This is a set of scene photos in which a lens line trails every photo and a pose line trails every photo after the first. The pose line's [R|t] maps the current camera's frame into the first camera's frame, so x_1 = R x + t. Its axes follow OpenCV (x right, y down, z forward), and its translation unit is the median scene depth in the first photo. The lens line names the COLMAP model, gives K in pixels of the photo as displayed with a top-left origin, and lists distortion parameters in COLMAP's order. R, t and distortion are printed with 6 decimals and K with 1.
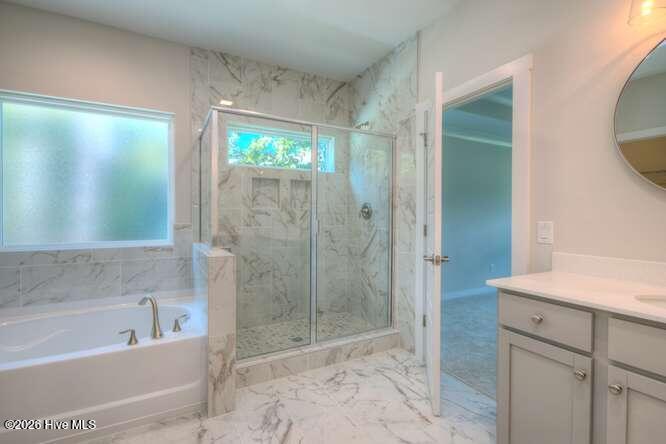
lens RADIAL K [[317.7, 0, 334.1], [0, 317.7, 219.8], [0, 0, 1]] dist [0.004446, 0.000731]
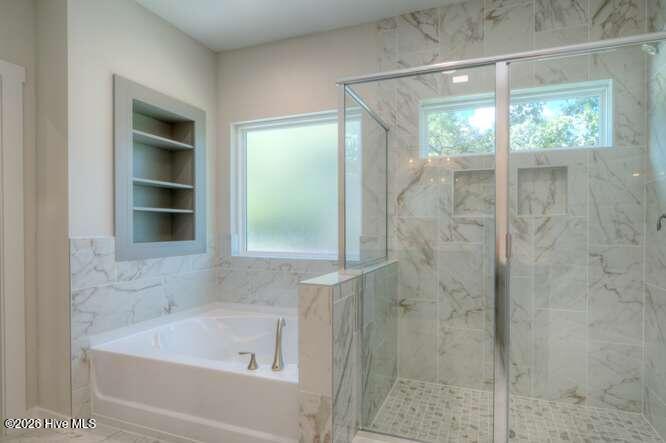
lens RADIAL K [[356.5, 0, 329.0], [0, 356.5, 231.0], [0, 0, 1]] dist [-0.002913, -0.000986]
pose [[0.663723, 0.008927, -0.747925, 0.146803], [-0.008030, 0.999956, 0.004809, -0.004257], [0.747935, 0.002814, 0.663766, 0.272301]]
